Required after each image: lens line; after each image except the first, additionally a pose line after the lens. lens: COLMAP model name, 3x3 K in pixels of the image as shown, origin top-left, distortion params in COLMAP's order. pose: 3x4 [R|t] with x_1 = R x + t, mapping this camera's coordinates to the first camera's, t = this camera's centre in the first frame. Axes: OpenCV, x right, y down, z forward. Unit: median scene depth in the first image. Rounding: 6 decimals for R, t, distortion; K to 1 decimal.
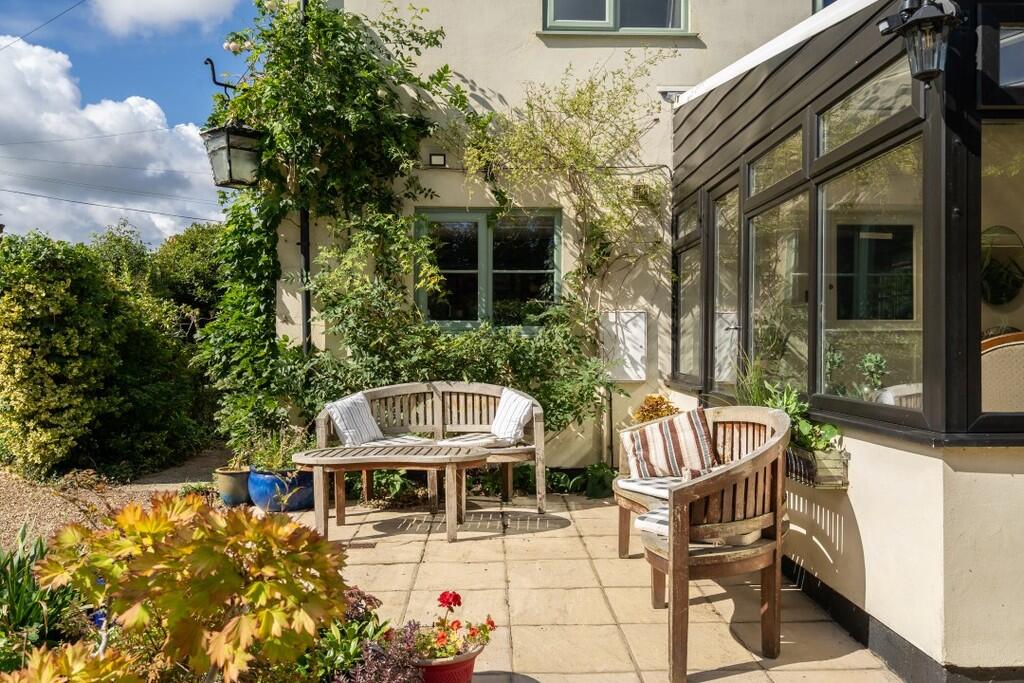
lens RADIAL K [[786.6, 0, 514.6], [0, 786.6, 346.1], [0, 0, 1]] dist [0.009213, -0.002378]
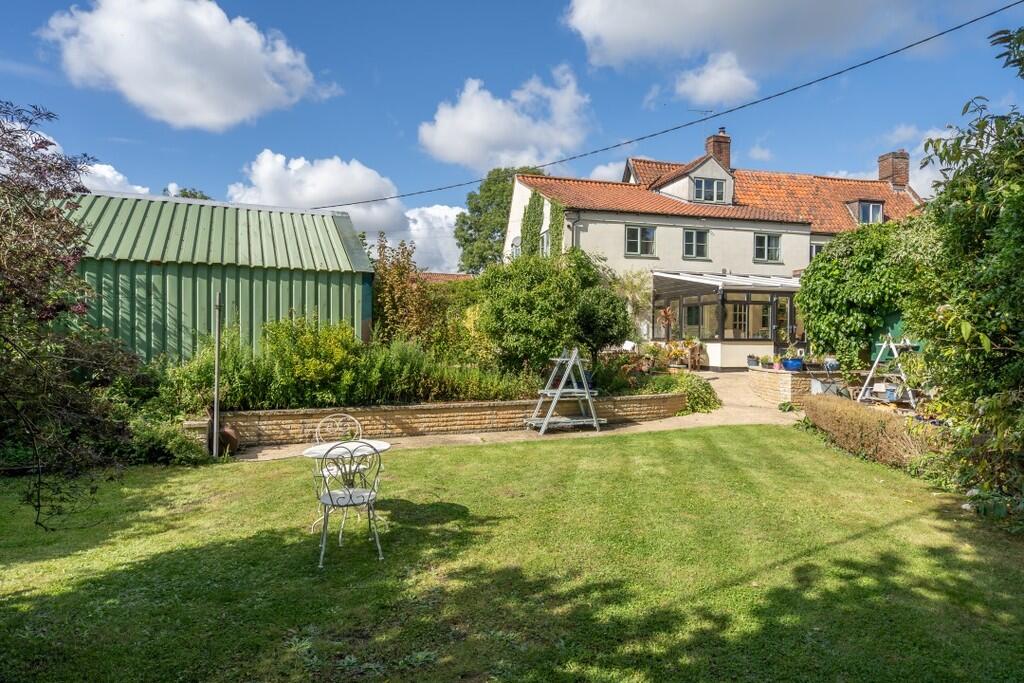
lens RADIAL K [[589.1, 0, 508.1], [0, 589.1, 344.6], [0, 0, 1]] dist [0.001447, 0.003247]
pose [[0.972806, -0.002857, 0.231604, -1.286319], [-0.002103, 0.999774, 0.021168, 0.007673], [-0.231612, -0.021080, 0.972580, -1.897866]]
